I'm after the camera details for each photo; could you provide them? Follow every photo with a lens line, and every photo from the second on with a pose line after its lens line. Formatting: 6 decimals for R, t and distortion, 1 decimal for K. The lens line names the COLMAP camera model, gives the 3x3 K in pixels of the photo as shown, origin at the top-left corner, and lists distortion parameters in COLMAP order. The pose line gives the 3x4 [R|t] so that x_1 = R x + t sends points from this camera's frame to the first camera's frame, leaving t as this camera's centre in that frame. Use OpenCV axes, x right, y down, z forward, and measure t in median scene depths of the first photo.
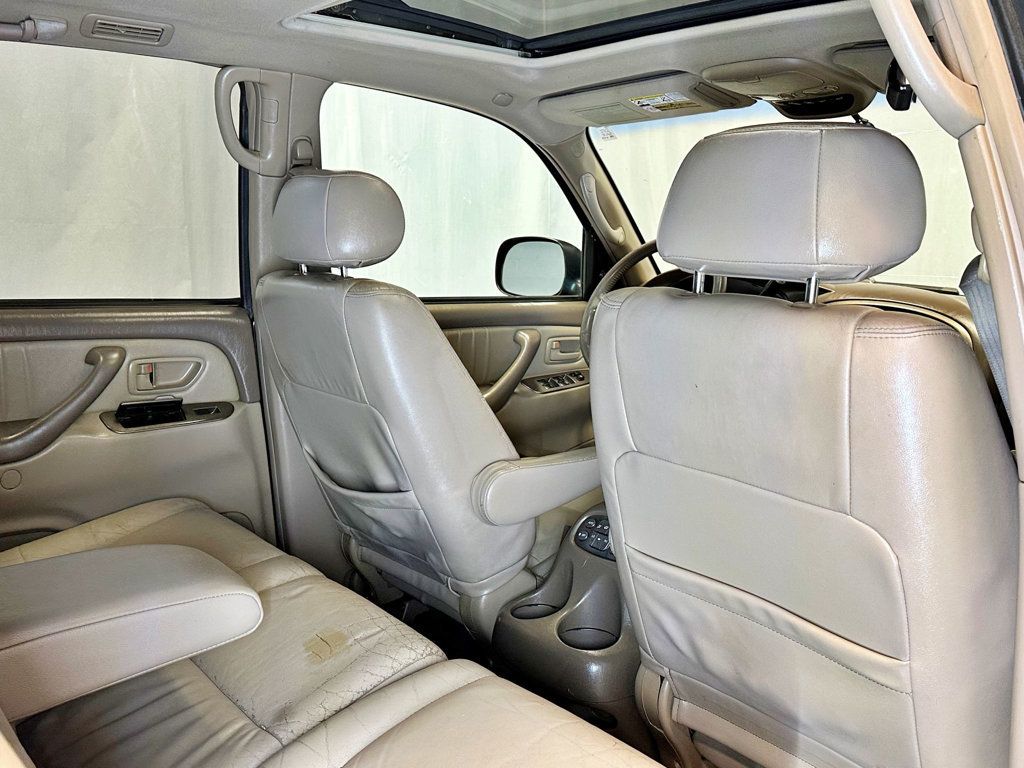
lens RADIAL K [[948.5, 0, 512.0], [0, 948.5, 384.0], [0, 0, 1]] dist [0.105150, -0.196948]
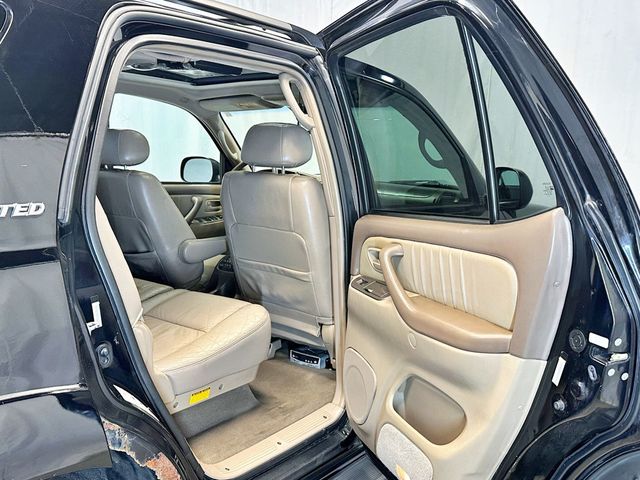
lens RADIAL K [[592.8, 0, 320.0], [0, 592.8, 240.0], [0, 0, 1]] dist [0.105150, -0.196948]
pose [[0.973286, -0.024523, 0.228284, -0.030730], [0.029238, 0.999423, -0.017293, 0.101648], [-0.227728, 0.023506, 0.973441, -0.583822]]
